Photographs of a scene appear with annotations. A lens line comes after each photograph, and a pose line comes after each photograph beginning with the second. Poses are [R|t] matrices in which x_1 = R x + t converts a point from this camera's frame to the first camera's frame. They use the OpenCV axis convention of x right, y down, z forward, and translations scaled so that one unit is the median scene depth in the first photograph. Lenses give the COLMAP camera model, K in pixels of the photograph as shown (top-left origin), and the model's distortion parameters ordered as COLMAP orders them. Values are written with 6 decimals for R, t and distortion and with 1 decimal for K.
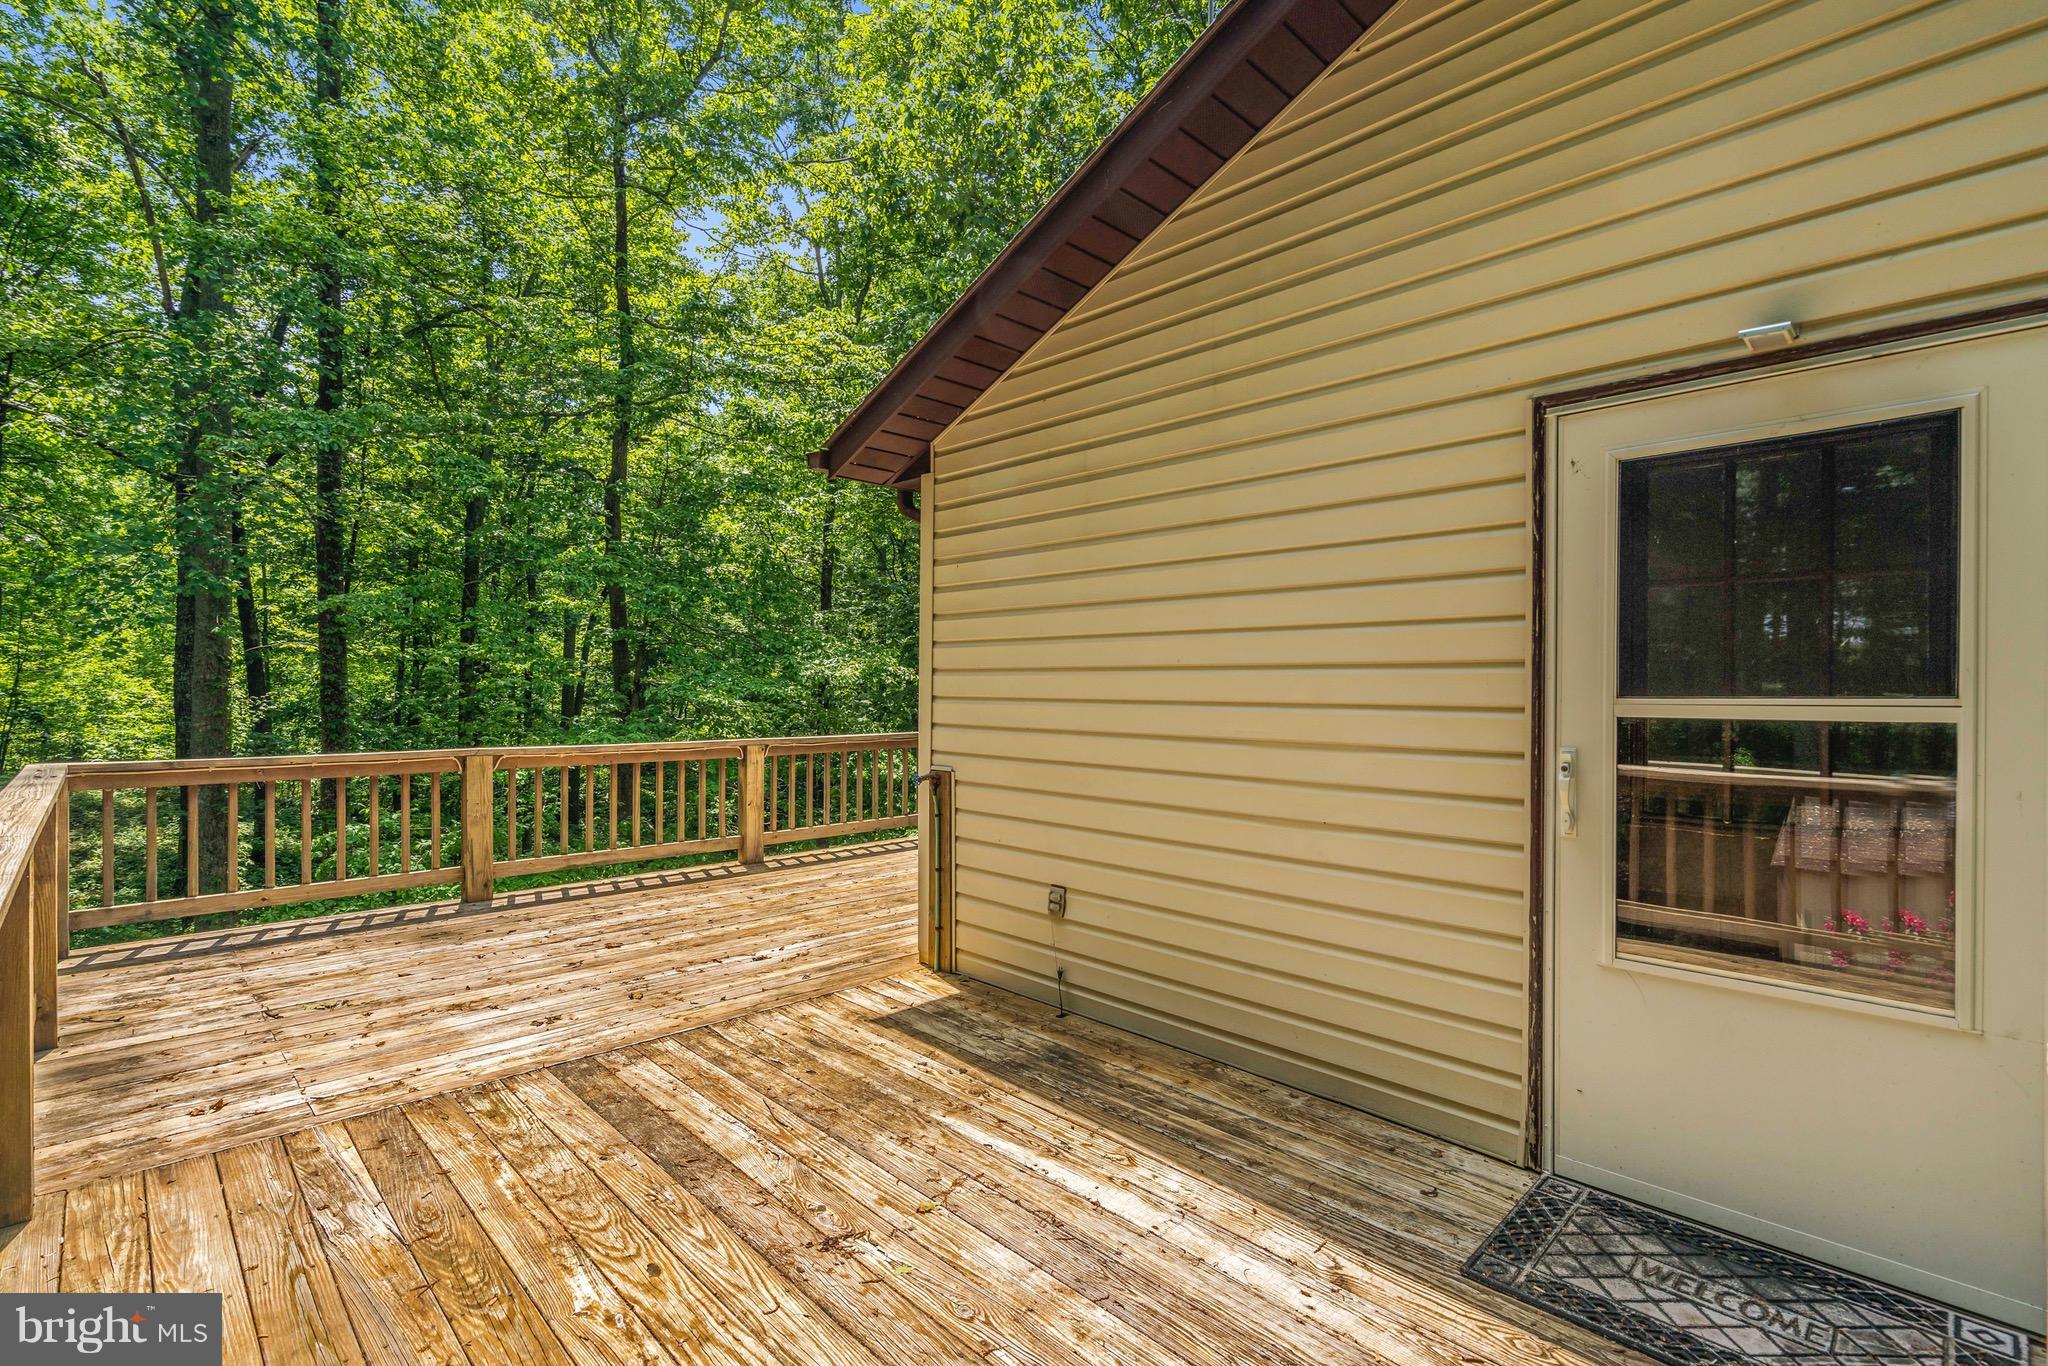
lens RADIAL K [[926.2, 0, 1037.6], [0, 926.2, 700.6], [0, 0, 1]] dist [-0.007630, 0.002337]
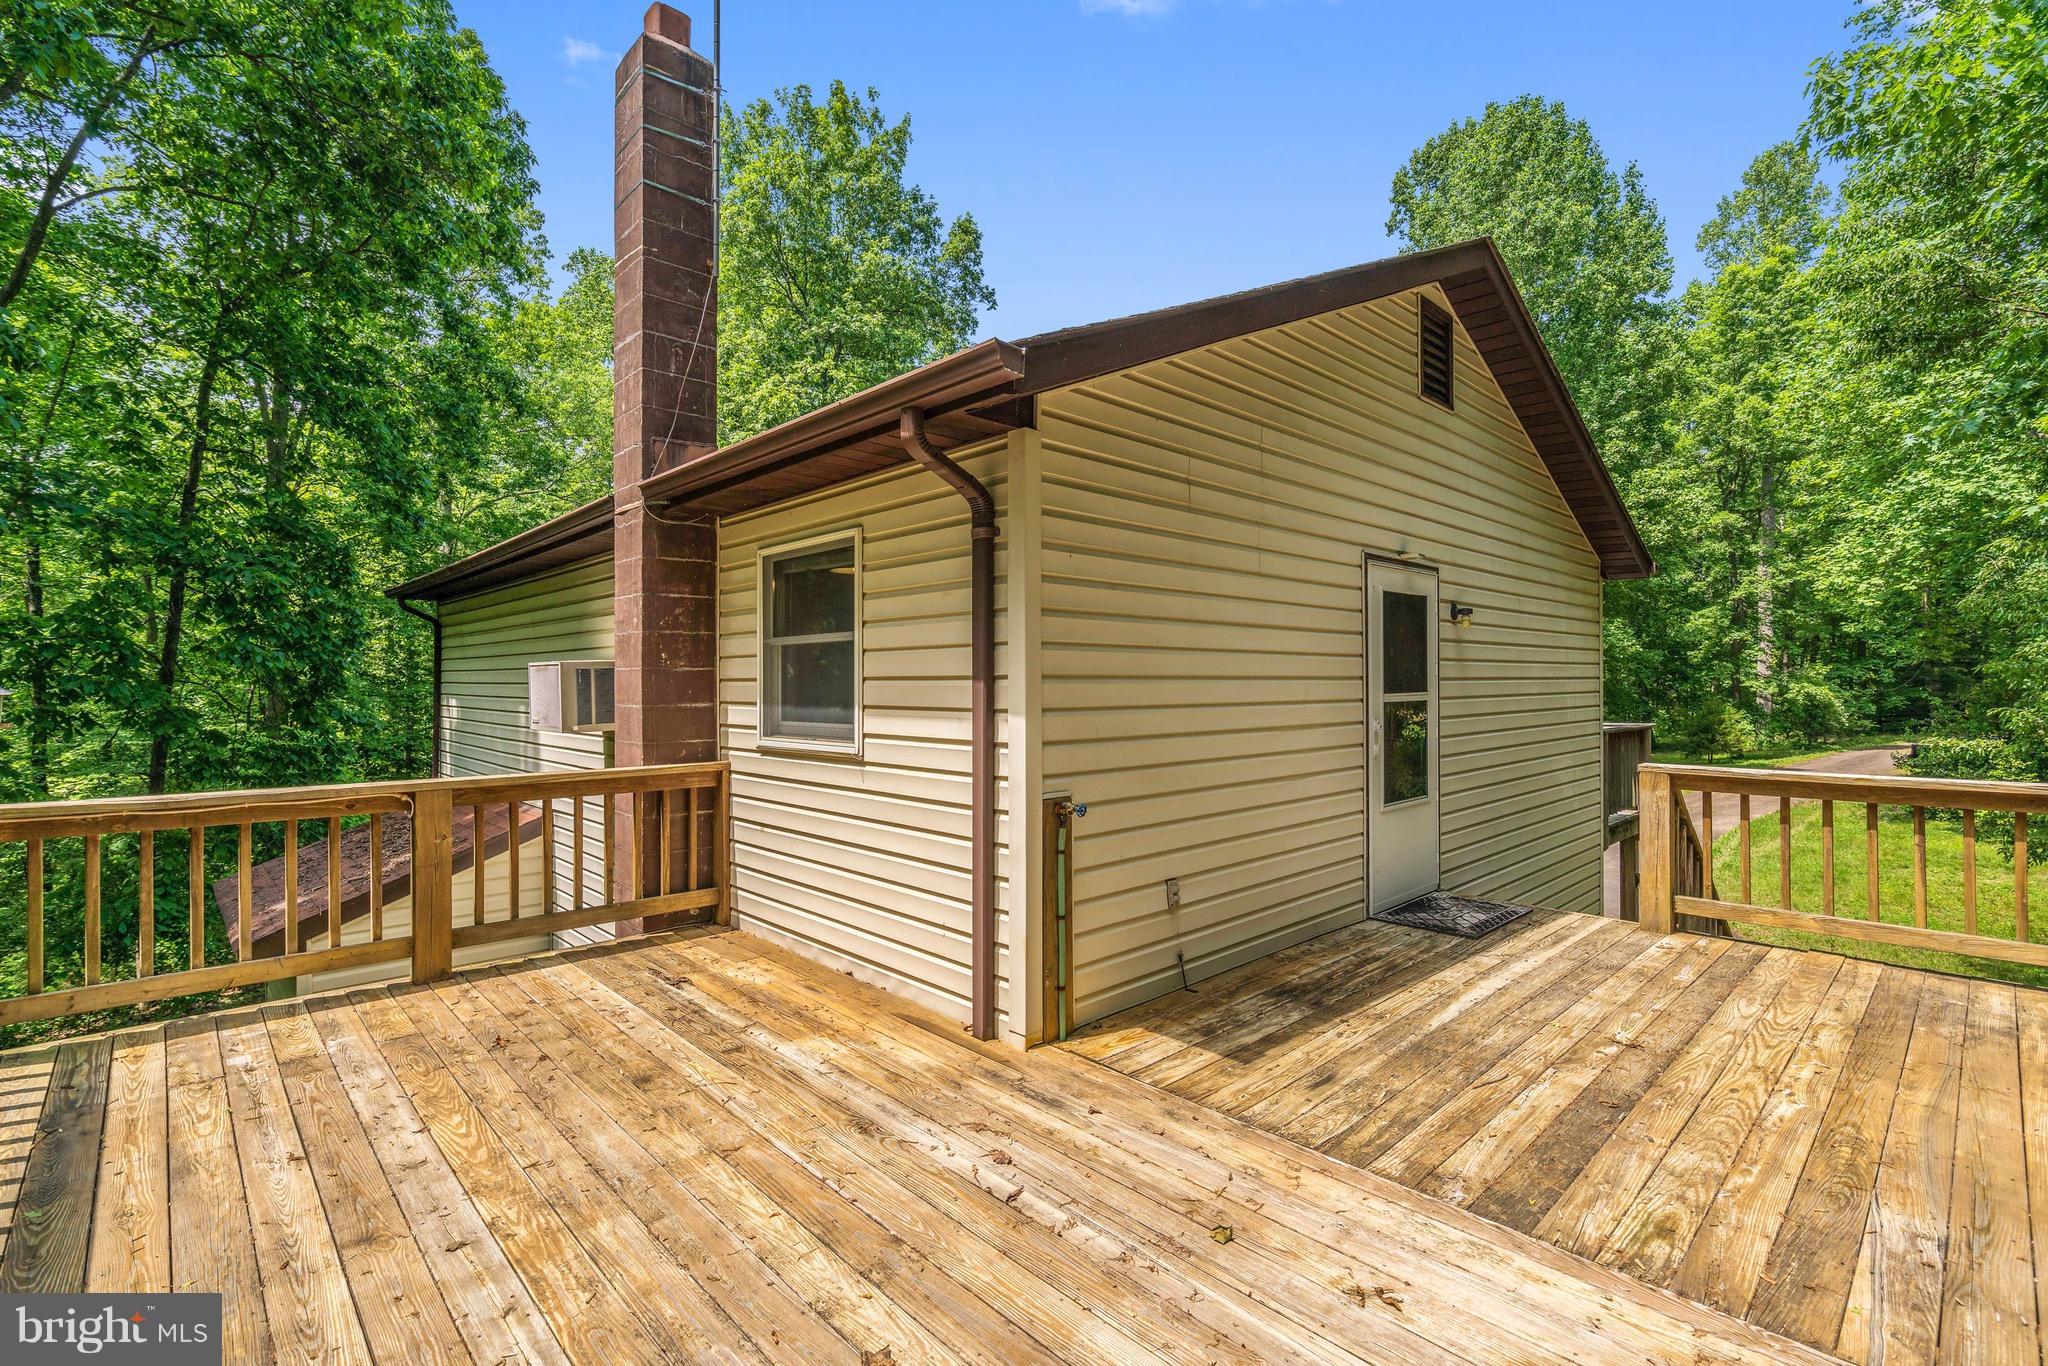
lens RADIAL K [[926.2, 0, 1004.6], [0, 926.2, 682.8], [0, 0, 1]] dist [-0.007630, 0.002337]
pose [[0.035702, -0.004430, 0.999353, -1.302846], [0.015317, 0.999875, 0.003885, -0.042028], [-0.999245, 0.015168, 0.035766, 1.419125]]
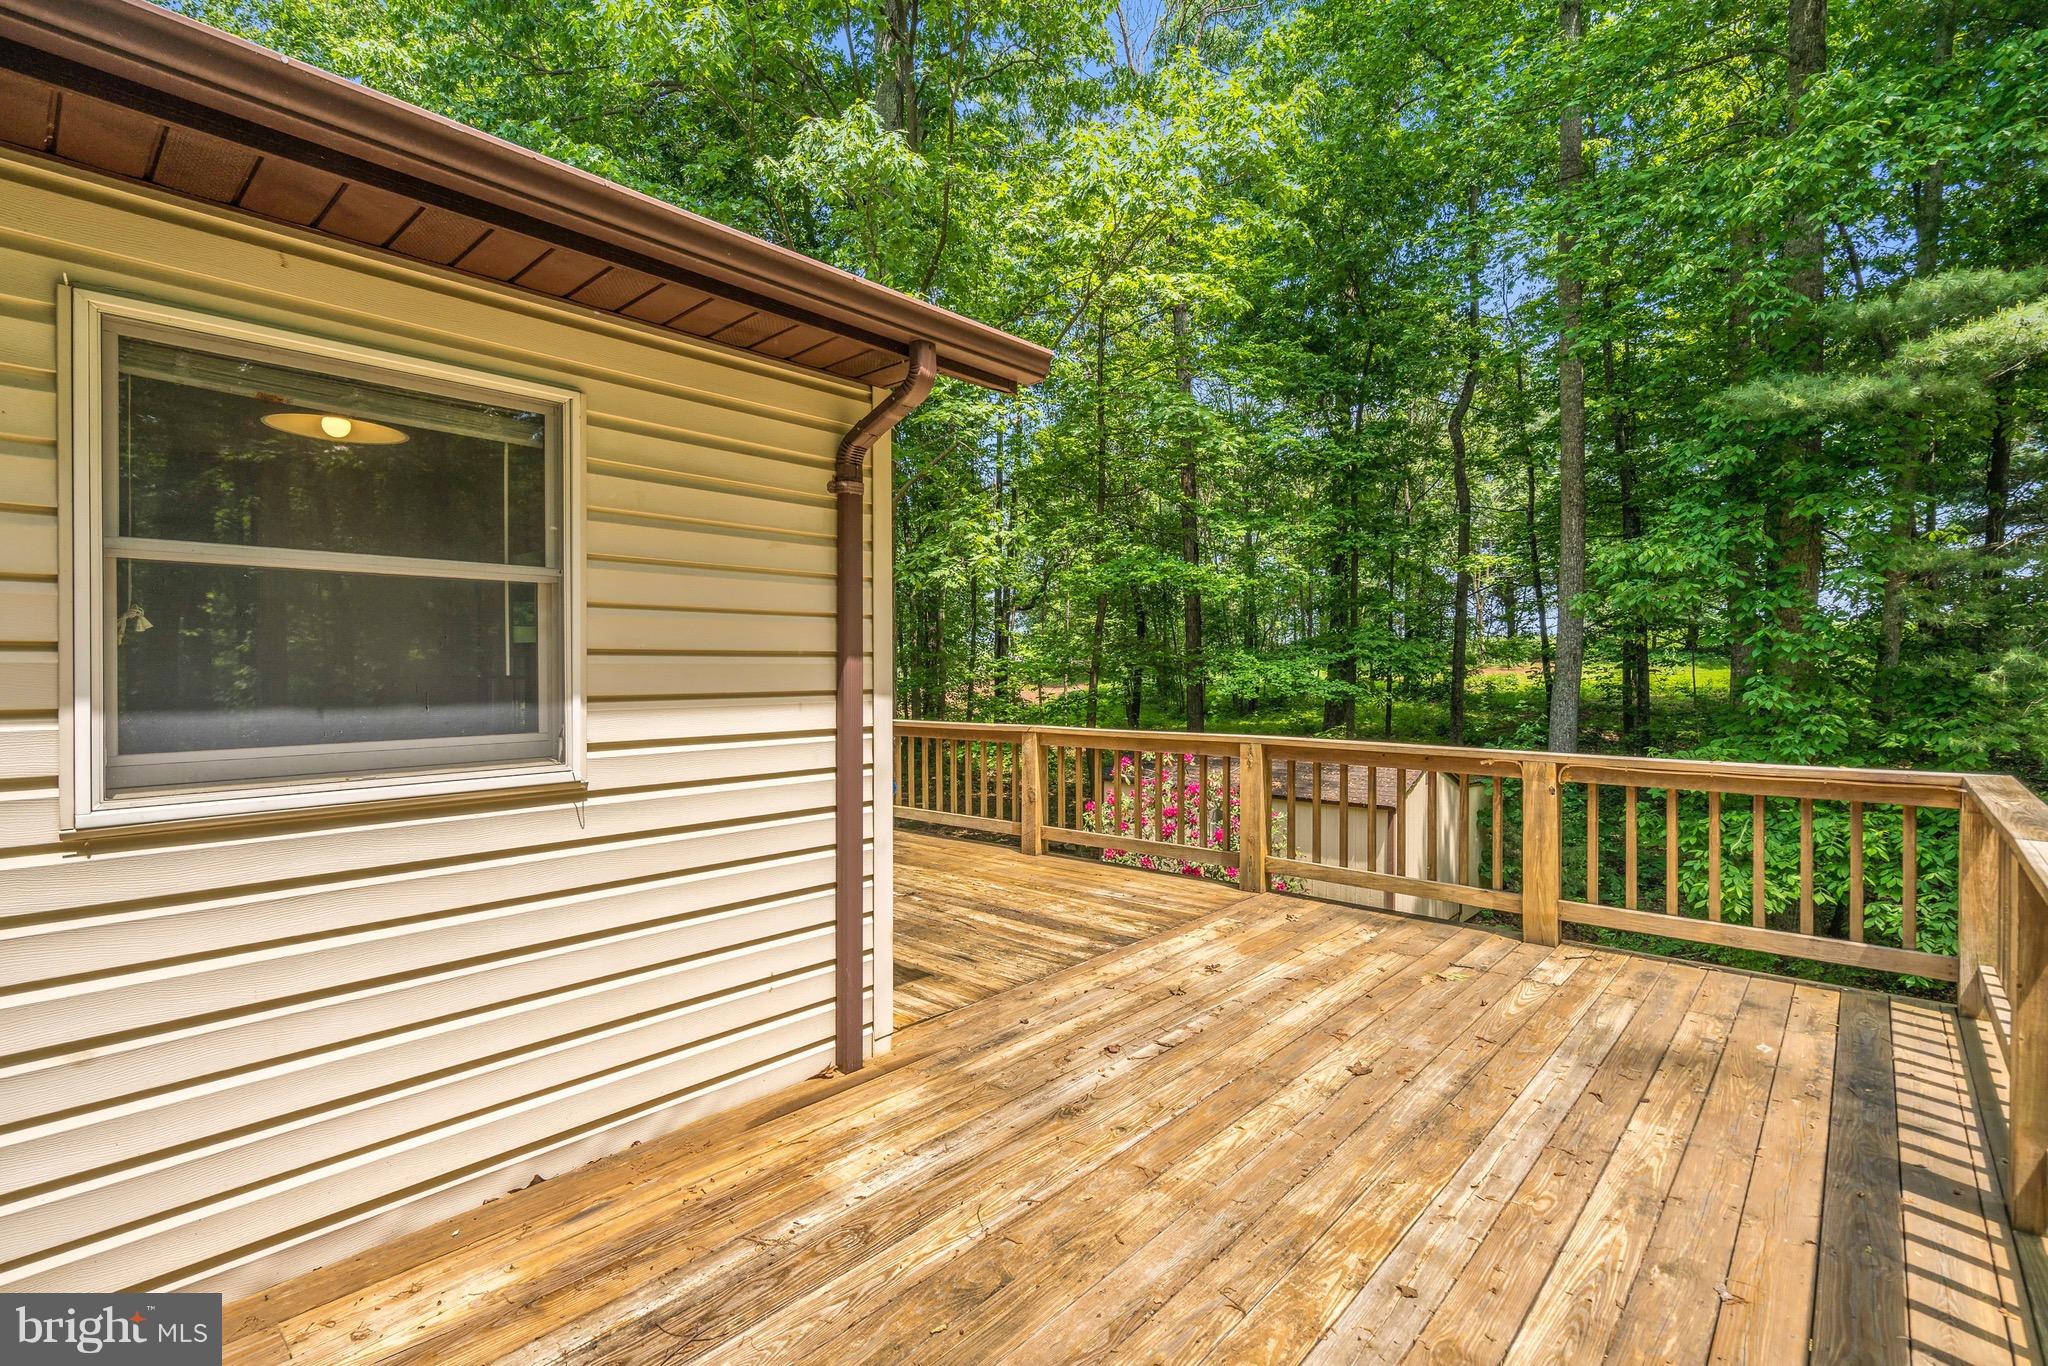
lens RADIAL K [[926.2, 0, 1051.6], [0, 926.2, 665.9], [0, 0, 1]] dist [-0.007630, 0.002337]
pose [[-0.997034, -0.005932, -0.076738, -0.284945], [-0.006343, 0.999967, 0.005108, -0.040168], [0.076705, 0.005579, -0.997038, 2.514324]]
